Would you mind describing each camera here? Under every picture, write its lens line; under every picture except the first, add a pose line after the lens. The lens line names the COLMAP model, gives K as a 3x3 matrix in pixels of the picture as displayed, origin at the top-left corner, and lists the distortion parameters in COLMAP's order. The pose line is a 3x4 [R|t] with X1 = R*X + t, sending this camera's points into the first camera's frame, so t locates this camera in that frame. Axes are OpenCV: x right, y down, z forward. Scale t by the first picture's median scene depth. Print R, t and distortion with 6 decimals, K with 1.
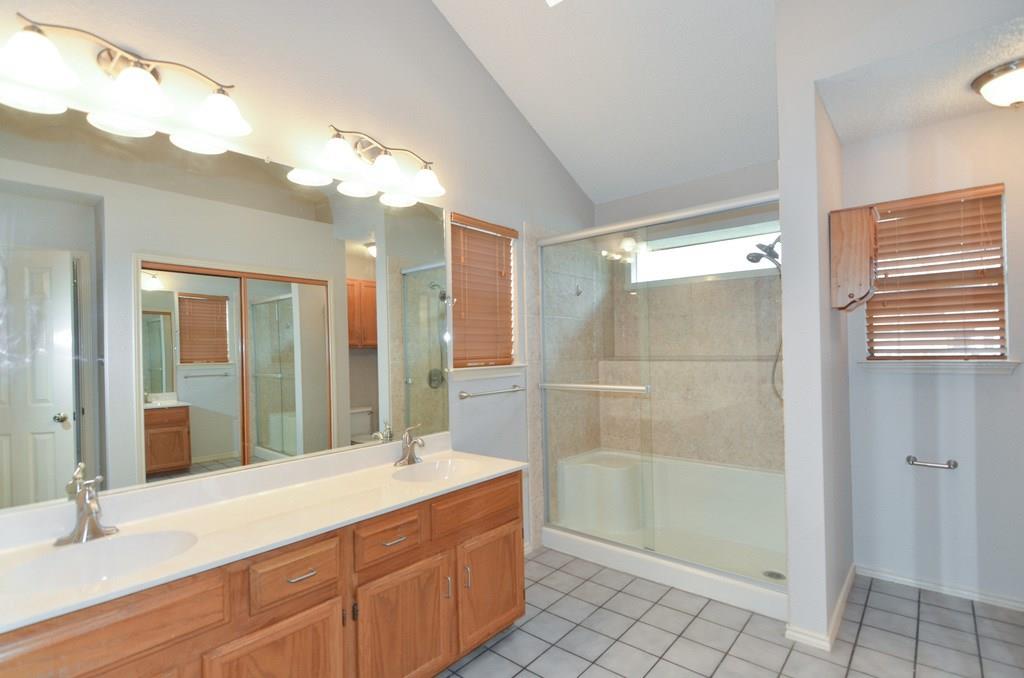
lens RADIAL K [[493.2, 0, 507.9], [0, 493.2, 347.8], [0, 0, 1]] dist [0.012880, -0.012318]
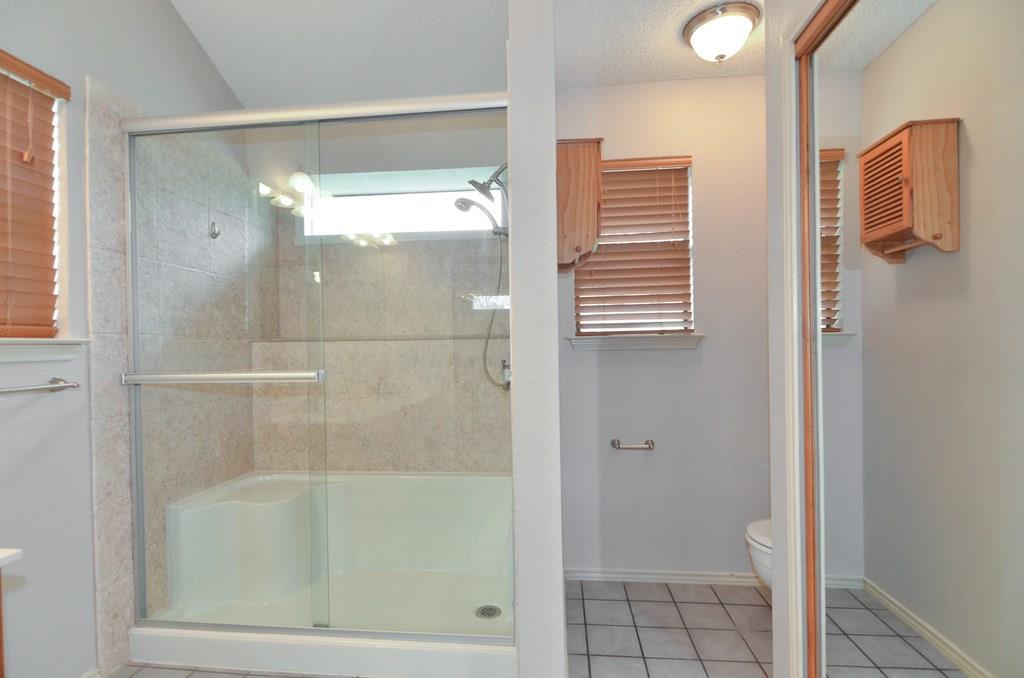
lens RADIAL K [[493.2, 0, 507.9], [0, 493.2, 347.8], [0, 0, 1]] dist [0.012880, -0.012318]
pose [[0.821080, 0.003902, 0.570800, 0.103595], [-0.001761, 0.999989, -0.004303, 0.043810], [-0.570811, 0.002527, 0.821078, 0.296658]]
